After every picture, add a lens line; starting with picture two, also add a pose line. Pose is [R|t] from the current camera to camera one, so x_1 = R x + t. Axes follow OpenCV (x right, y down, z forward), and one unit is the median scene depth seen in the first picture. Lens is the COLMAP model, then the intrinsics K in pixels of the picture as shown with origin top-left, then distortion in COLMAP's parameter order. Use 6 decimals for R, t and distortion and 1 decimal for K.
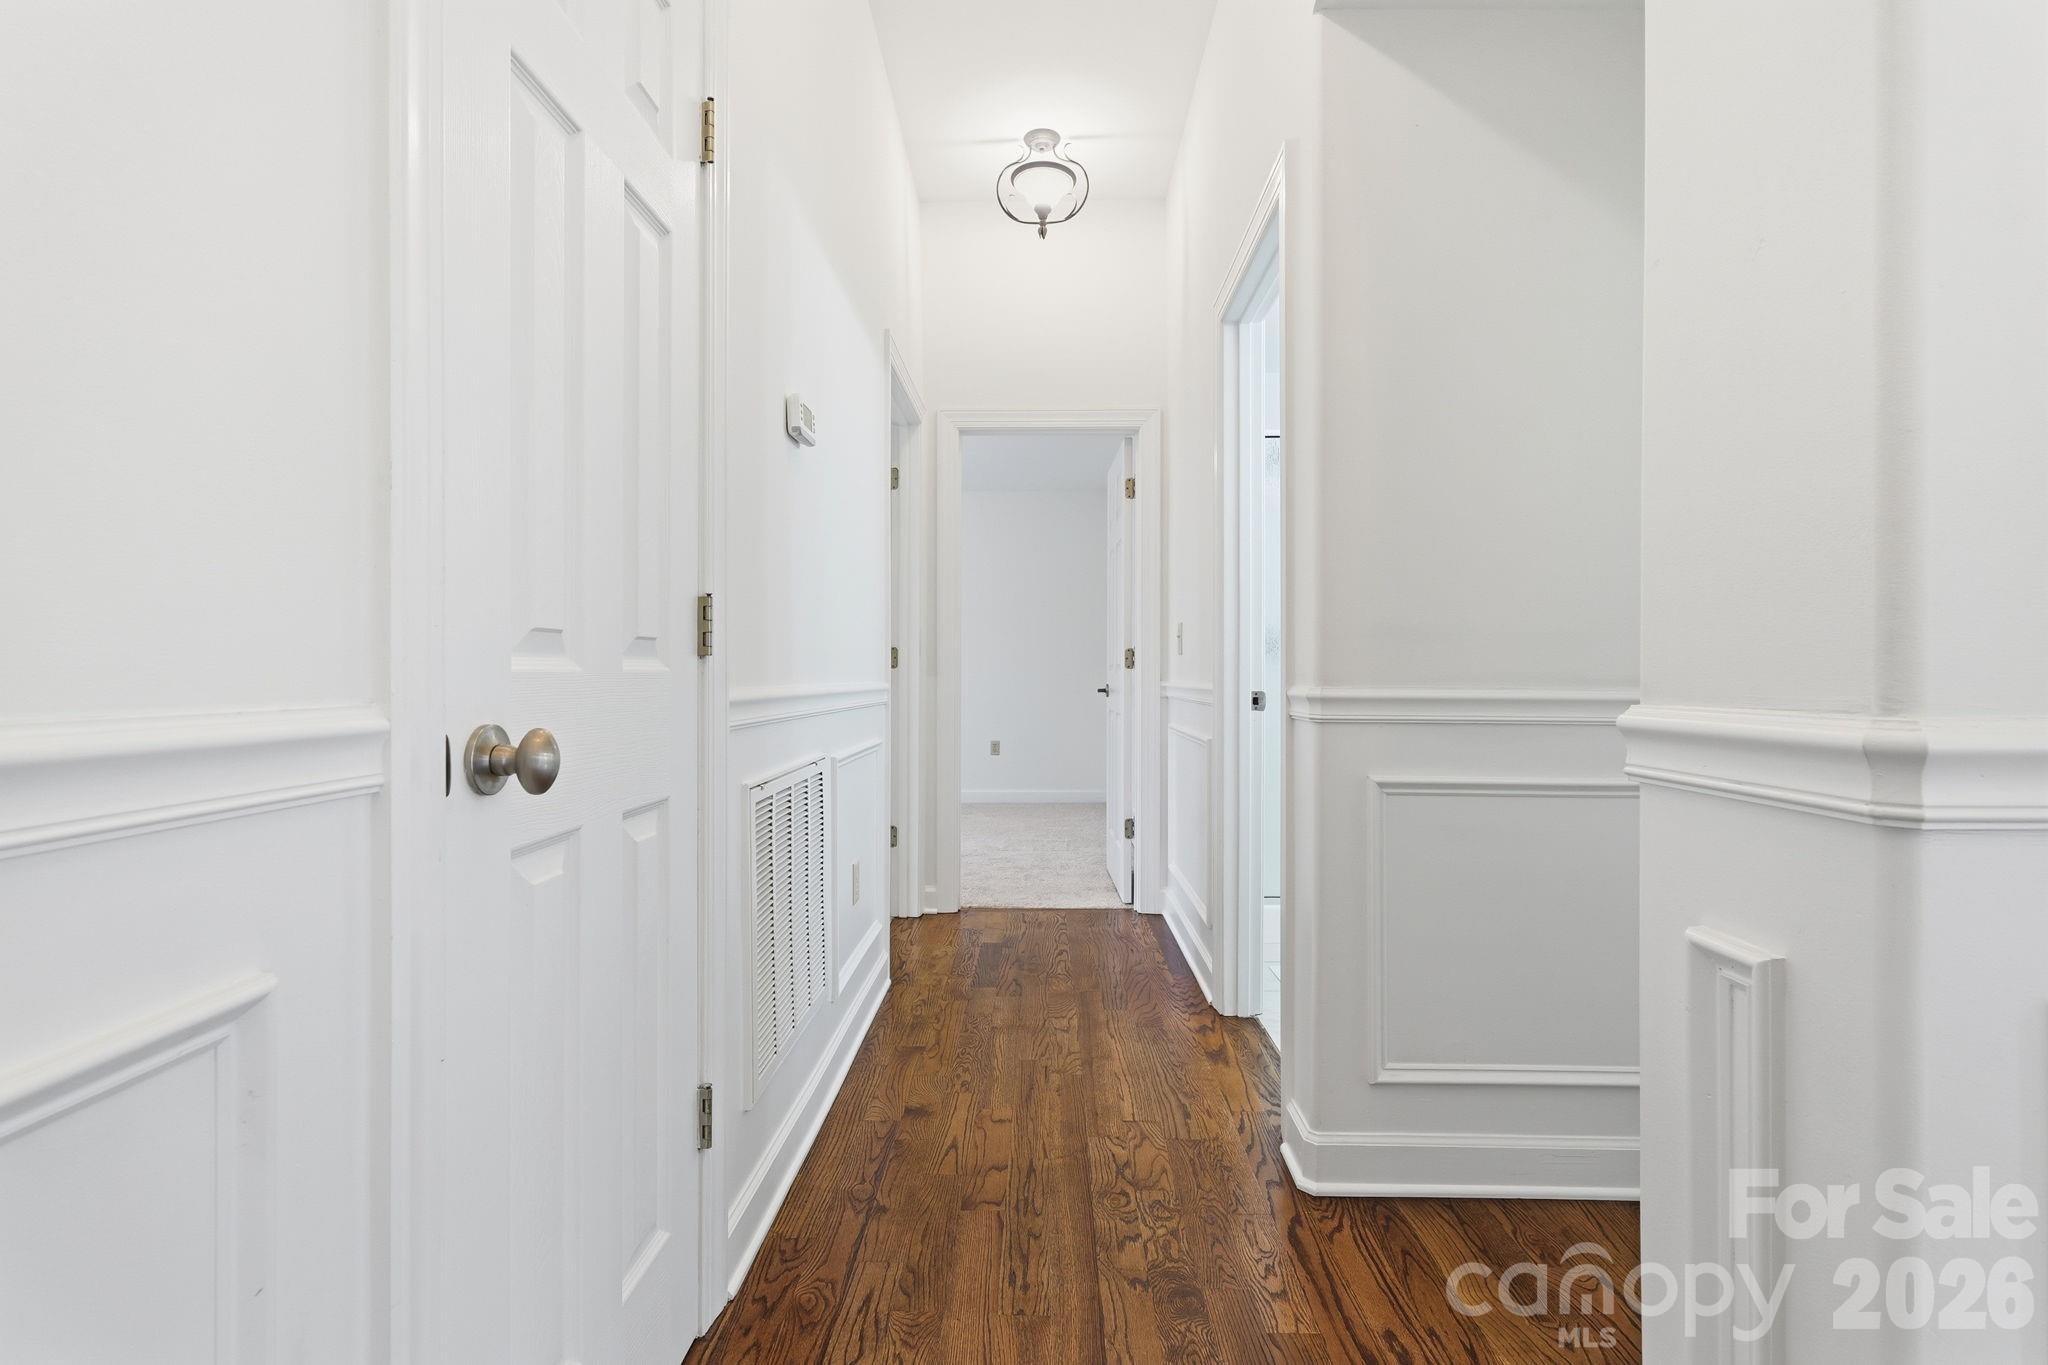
lens RADIAL K [[963.9, 0, 1019.0], [0, 963.9, 672.6], [0, 0, 1]] dist [0.008892, -0.000210]
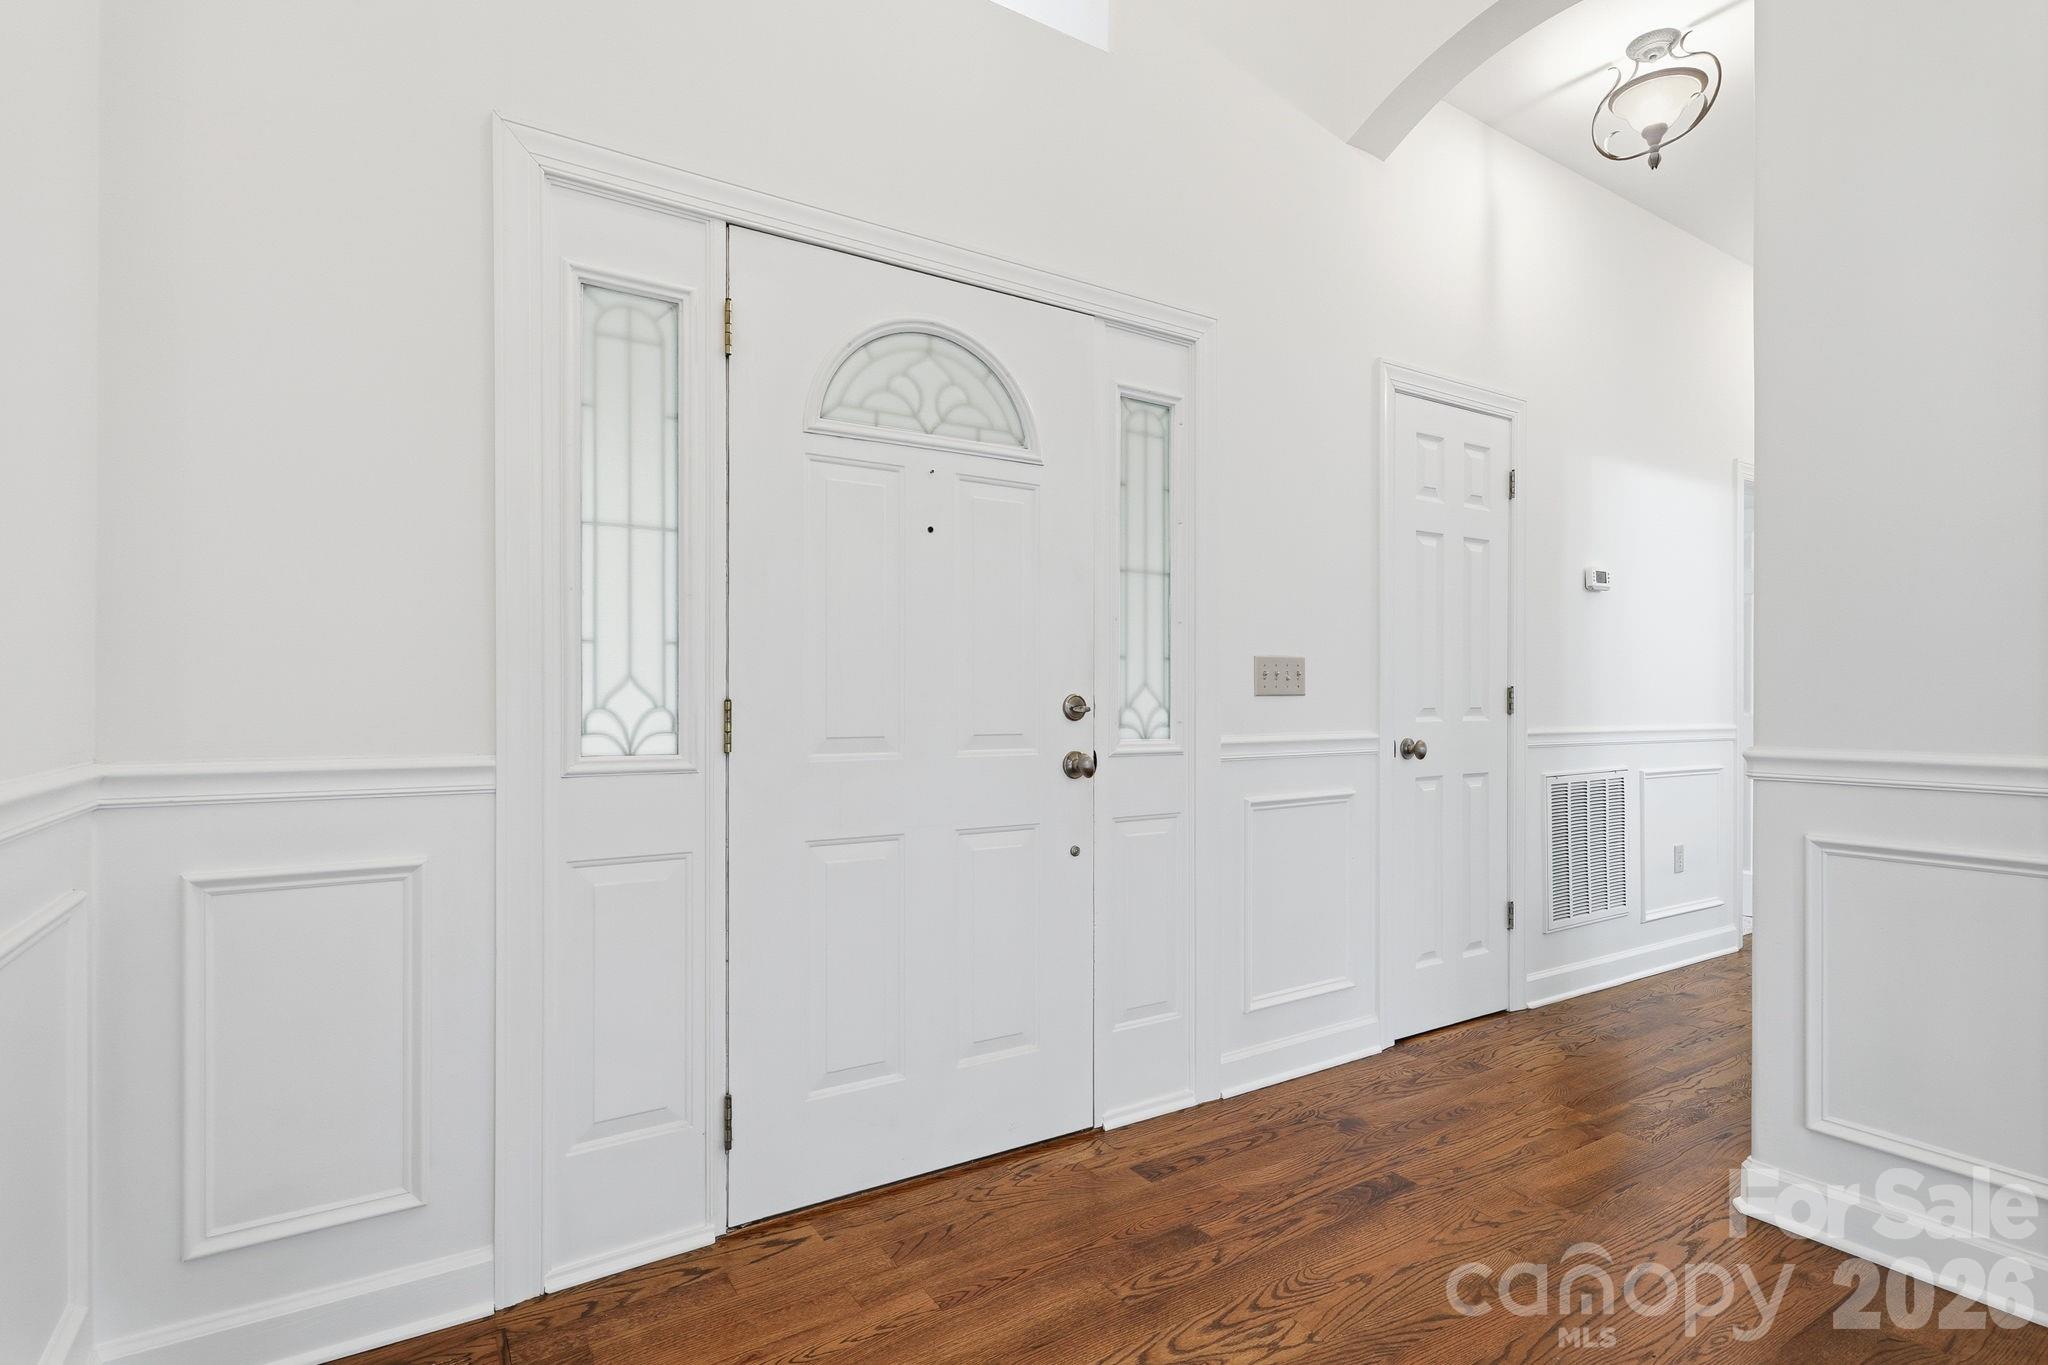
lens RADIAL K [[1002.5, 0, 1020.6], [0, 1002.5, 699.5], [0, 0, 1]] dist [0.004870, 0.000242]
pose [[0.562794, -0.001116, -0.826597, 1.057487], [-0.000628, 0.999998, -0.001778, -0.048921], [0.826597, 0.001520, 0.562792, -1.389666]]
